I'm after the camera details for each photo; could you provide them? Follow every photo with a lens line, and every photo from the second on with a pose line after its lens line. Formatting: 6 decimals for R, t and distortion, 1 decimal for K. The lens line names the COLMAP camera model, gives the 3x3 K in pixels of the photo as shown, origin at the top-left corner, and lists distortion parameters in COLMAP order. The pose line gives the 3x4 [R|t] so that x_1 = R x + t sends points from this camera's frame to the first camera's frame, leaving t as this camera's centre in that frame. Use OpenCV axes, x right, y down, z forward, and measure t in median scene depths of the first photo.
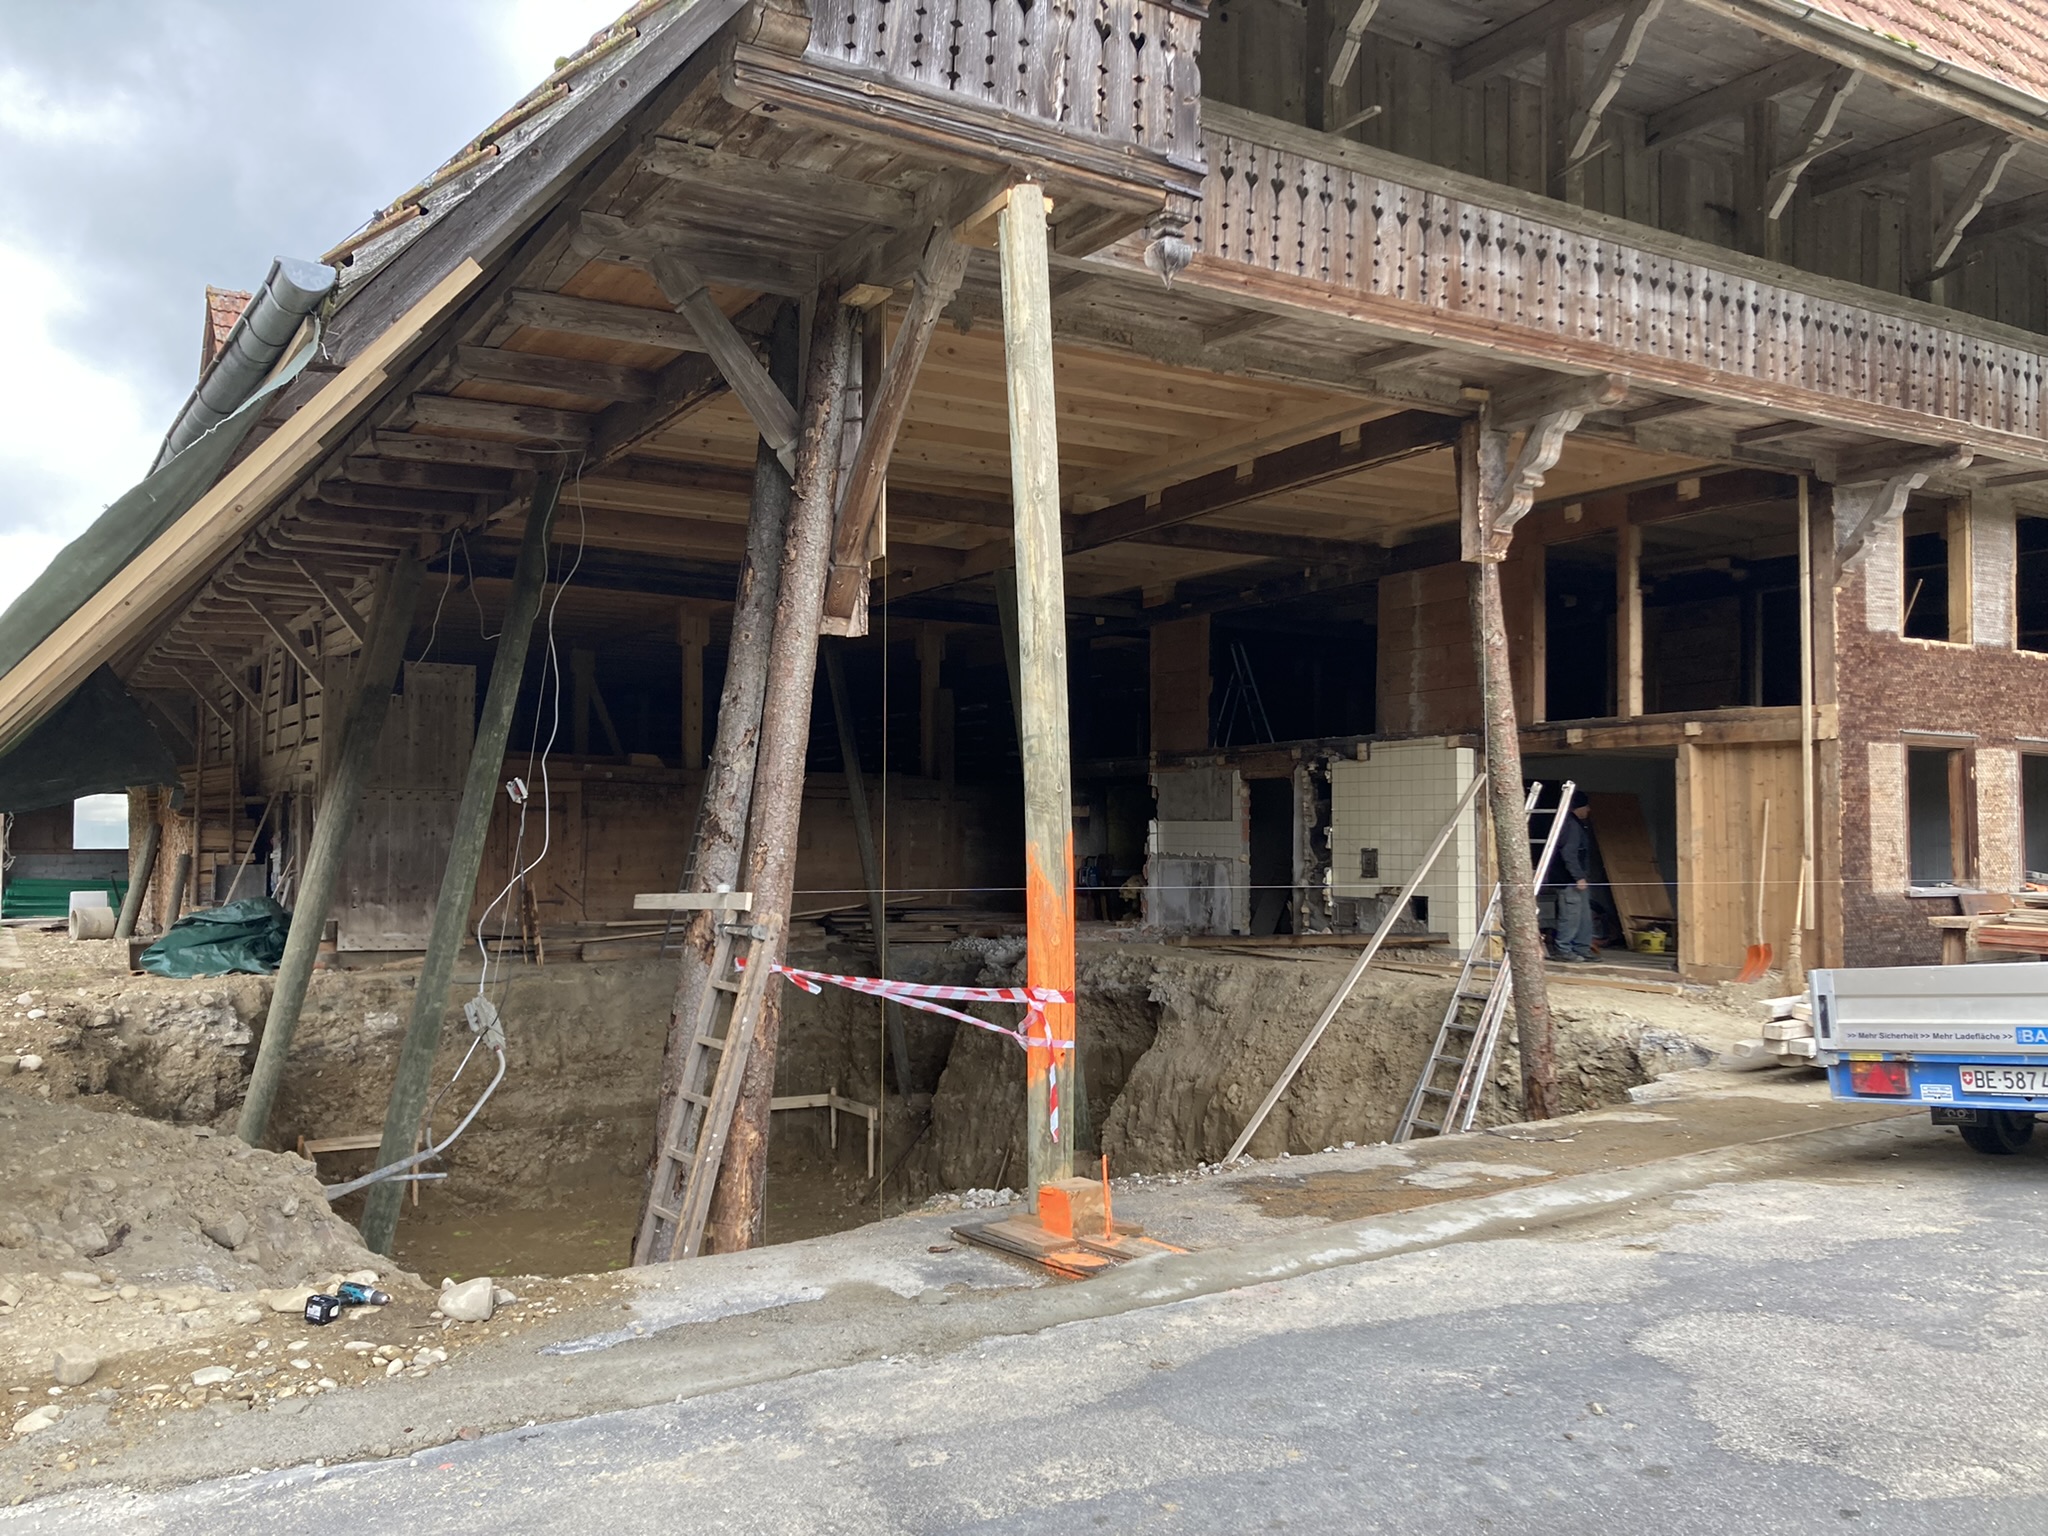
lens RADIAL K [[1683.5, 0, 1022.1], [0, 1683.5, 747.8], [0, 0, 1]] dist [-0.004890, 0.001314]
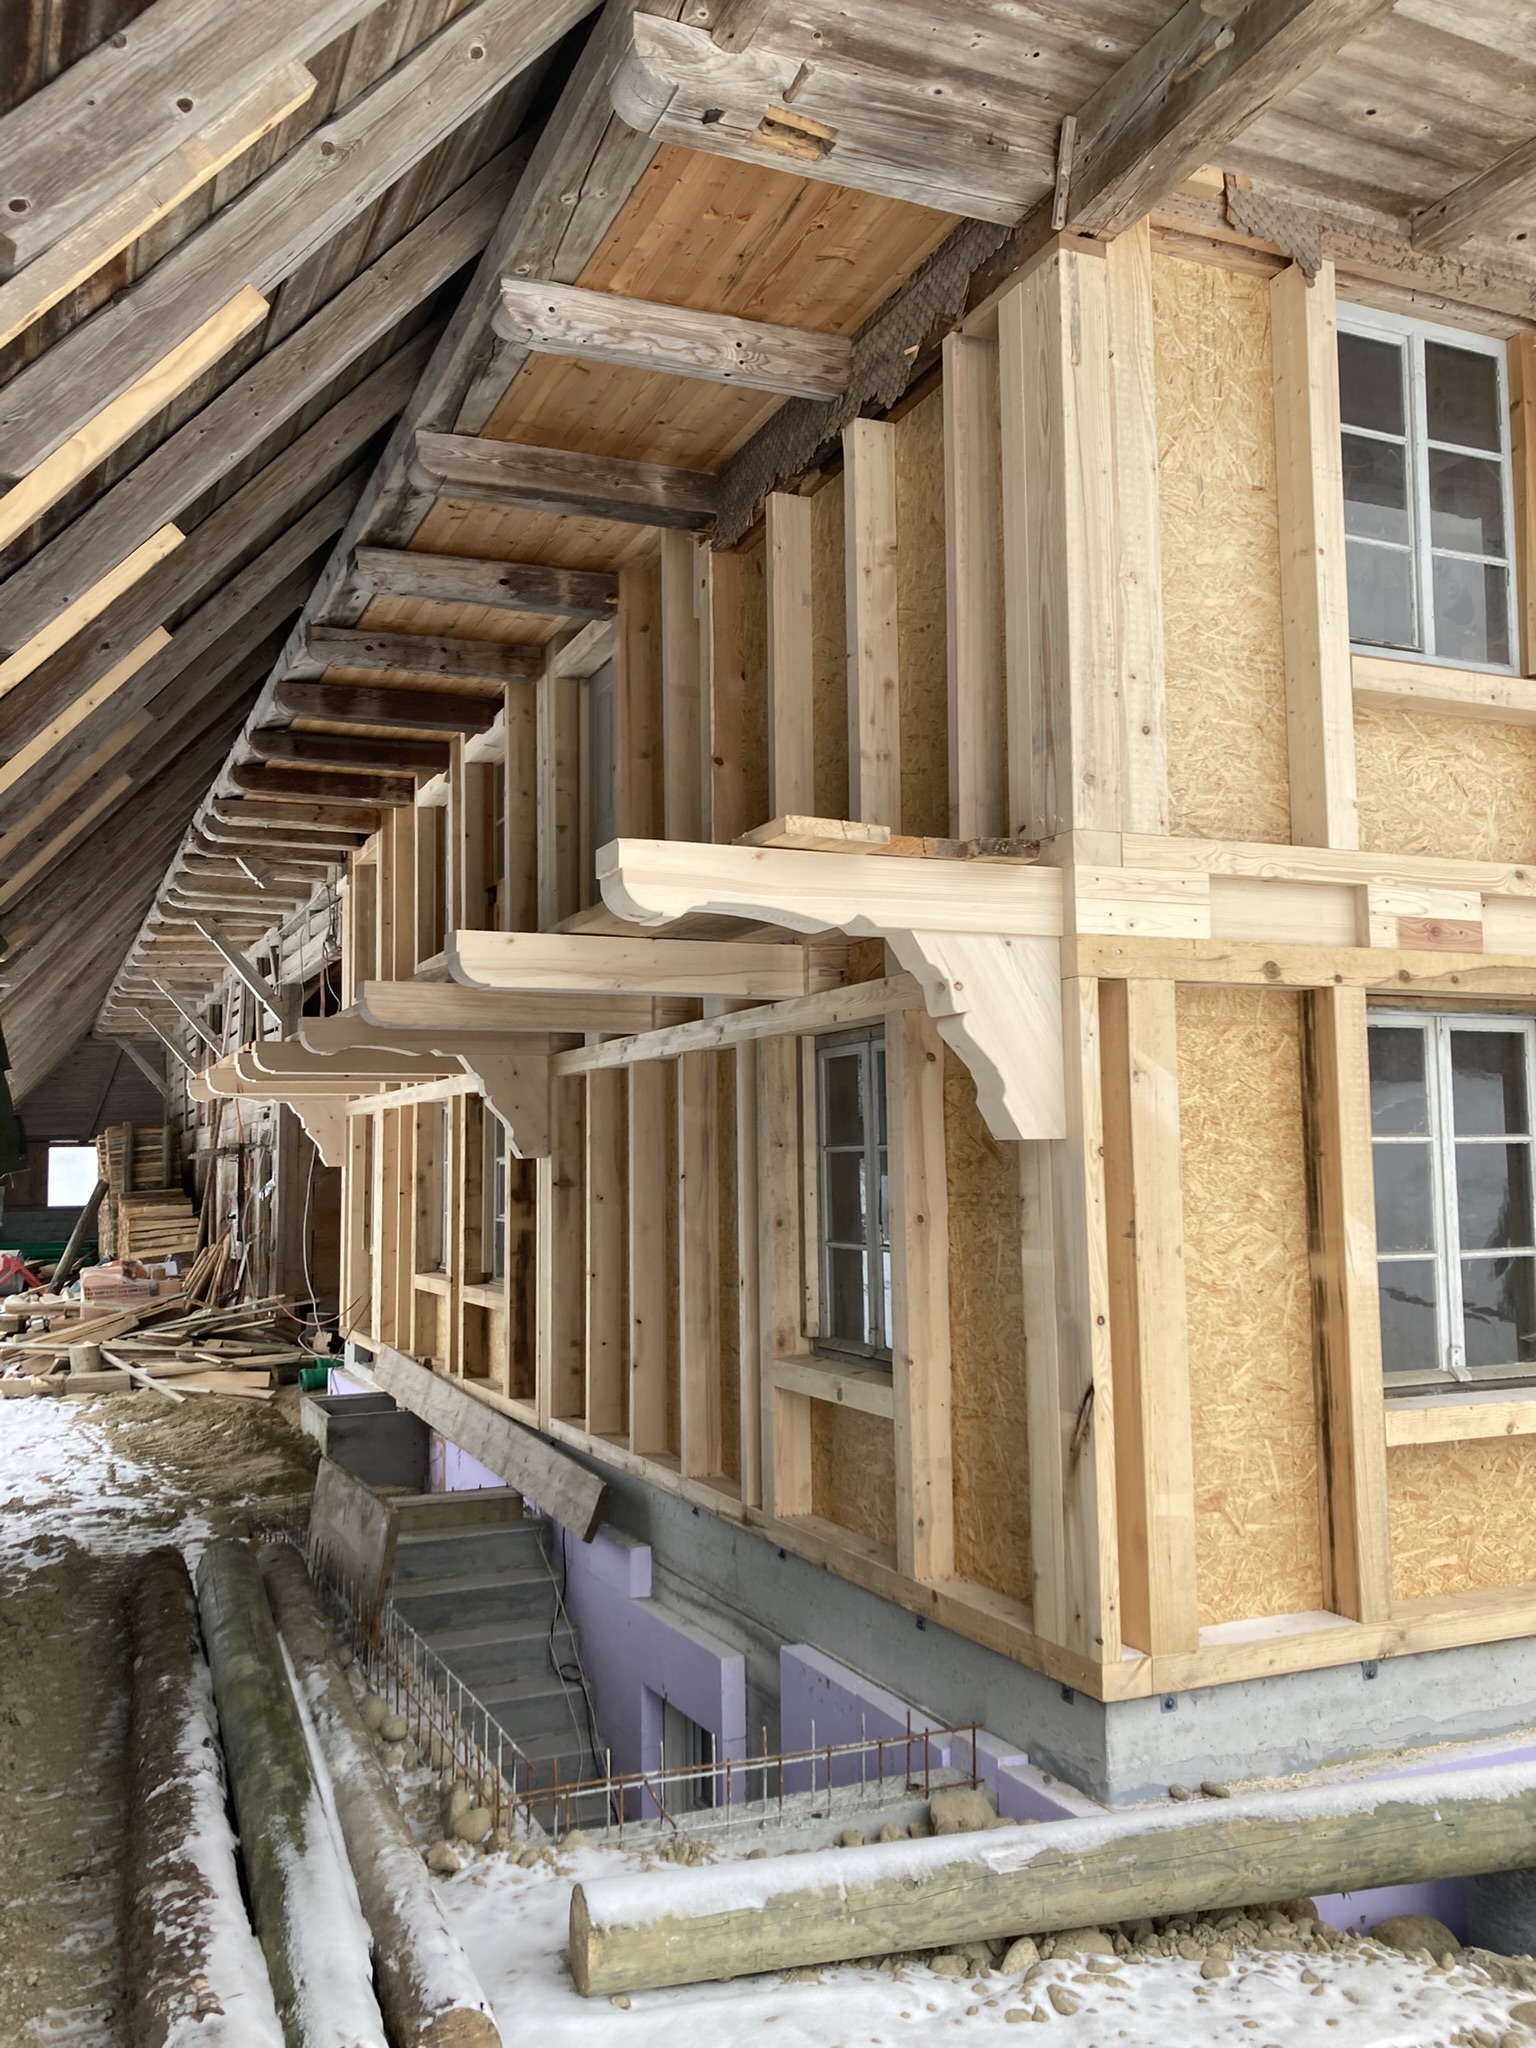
lens RADIAL K [[1664.9, 0, 768.0], [0, 1664.9, 1024.0], [0, 0, 1]] dist [0.021618, 0.009337]
pose [[0.991657, -0.022044, -0.127006, -0.122448], [0.016966, 0.999018, -0.040928, 0.009519], [0.127783, 0.038431, 0.991057, 0.380336]]
